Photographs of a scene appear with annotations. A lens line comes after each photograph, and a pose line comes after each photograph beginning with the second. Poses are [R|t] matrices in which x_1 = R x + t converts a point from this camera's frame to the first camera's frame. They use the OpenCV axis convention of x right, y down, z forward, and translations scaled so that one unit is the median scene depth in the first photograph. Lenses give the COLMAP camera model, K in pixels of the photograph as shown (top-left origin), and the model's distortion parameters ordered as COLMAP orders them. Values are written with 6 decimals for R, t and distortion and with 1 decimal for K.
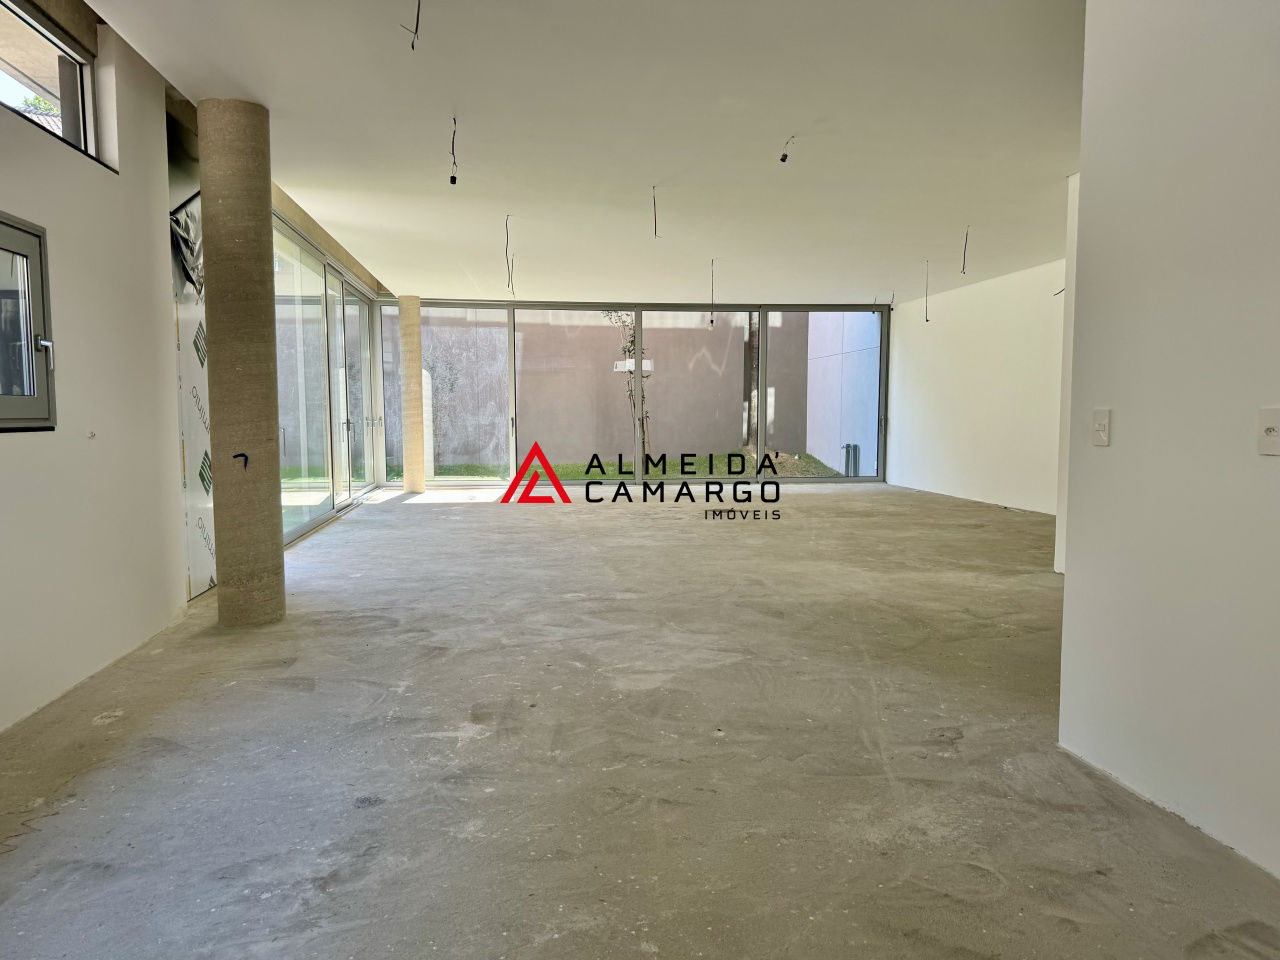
lens RADIAL K [[910.6, 0, 646.0], [0, 910.6, 480.7], [0, 0, 1]] dist [0.102989, -0.124977]
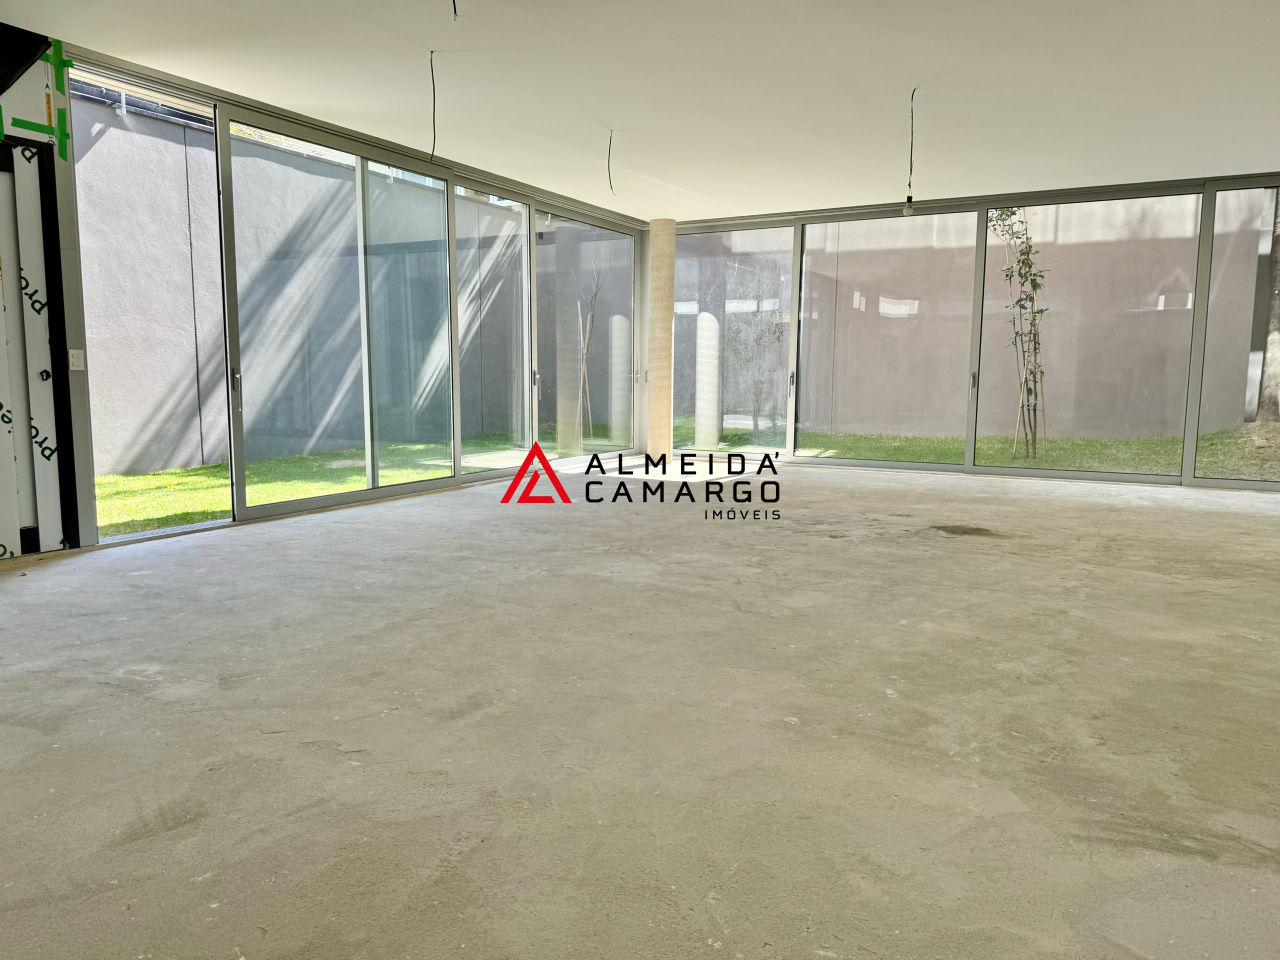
lens RADIAL K [[910.6, 0, 646.0], [0, 910.6, 480.7], [0, 0, 1]] dist [0.102989, -0.124977]
pose [[0.800362, 0.079945, -0.594163, 0.216743], [-0.053797, 0.996648, 0.061633, -0.019628], [0.597099, -0.017364, 0.801980, 0.315161]]
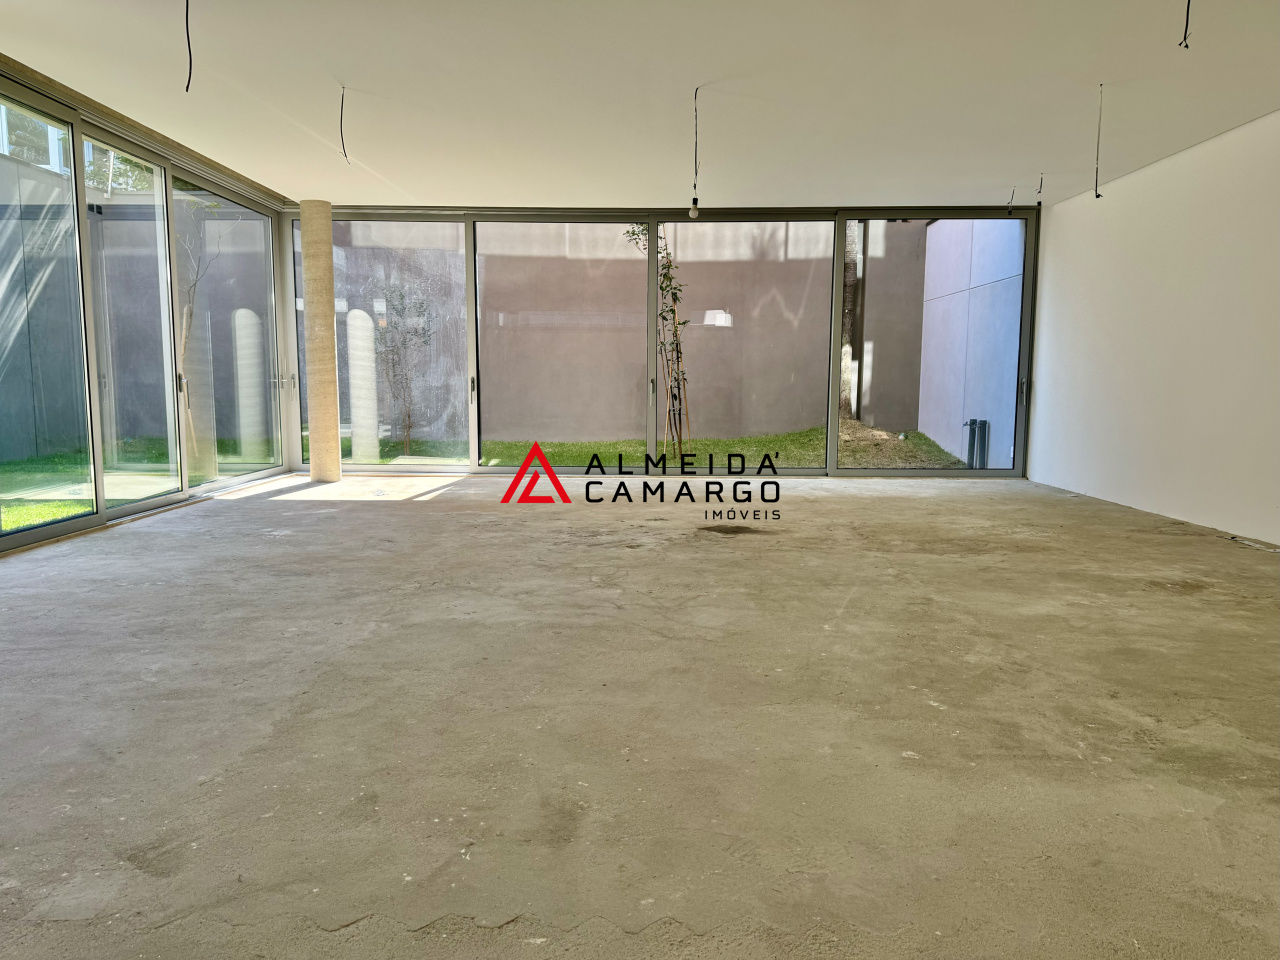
lens RADIAL K [[910.6, 0, 646.0], [0, 910.6, 480.7], [0, 0, 1]] dist [0.102989, -0.124977]
pose [[0.988138, 0.024560, -0.151595, 0.095396], [-0.019444, 0.999193, 0.035138, -0.016010], [0.152336, -0.031774, 0.987818, 0.307441]]
